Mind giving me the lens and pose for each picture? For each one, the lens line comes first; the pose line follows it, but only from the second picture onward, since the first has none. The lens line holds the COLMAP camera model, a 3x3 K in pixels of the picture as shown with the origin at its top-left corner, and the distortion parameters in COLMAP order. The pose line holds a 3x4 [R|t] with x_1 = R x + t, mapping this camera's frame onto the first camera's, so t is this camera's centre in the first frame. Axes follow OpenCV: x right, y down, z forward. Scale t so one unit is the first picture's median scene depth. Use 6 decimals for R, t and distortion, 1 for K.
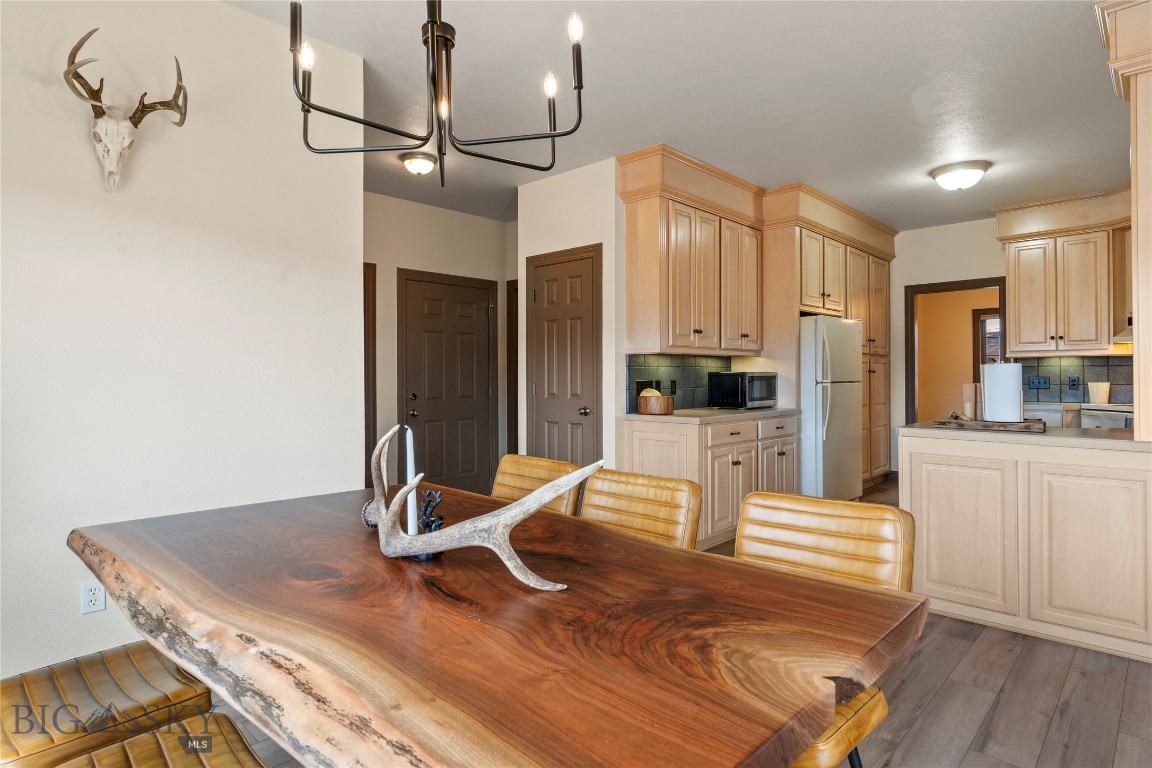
lens RADIAL K [[631.6, 0, 576.0], [0, 631.6, 384.0], [0, 0, 1]] dist [-0.012322, -0.000297]
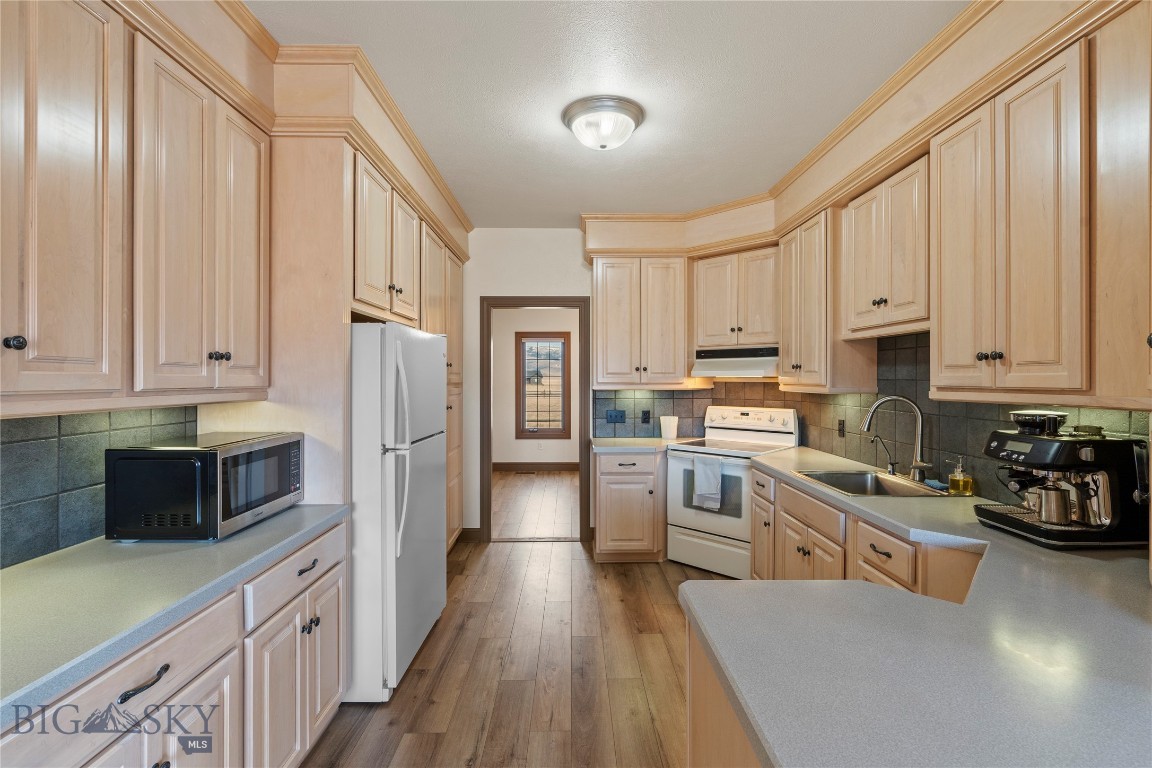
lens RADIAL K [[520.7, 0, 577.9], [0, 520.7, 379.6], [0, 0, 1]] dist [-0.003828, 0.000211]
pose [[0.713255, 0.004987, 0.700887, 0.186275], [0.002860, 0.999946, -0.010026, -0.054159], [-0.700899, 0.009155, 0.713202, 0.558410]]
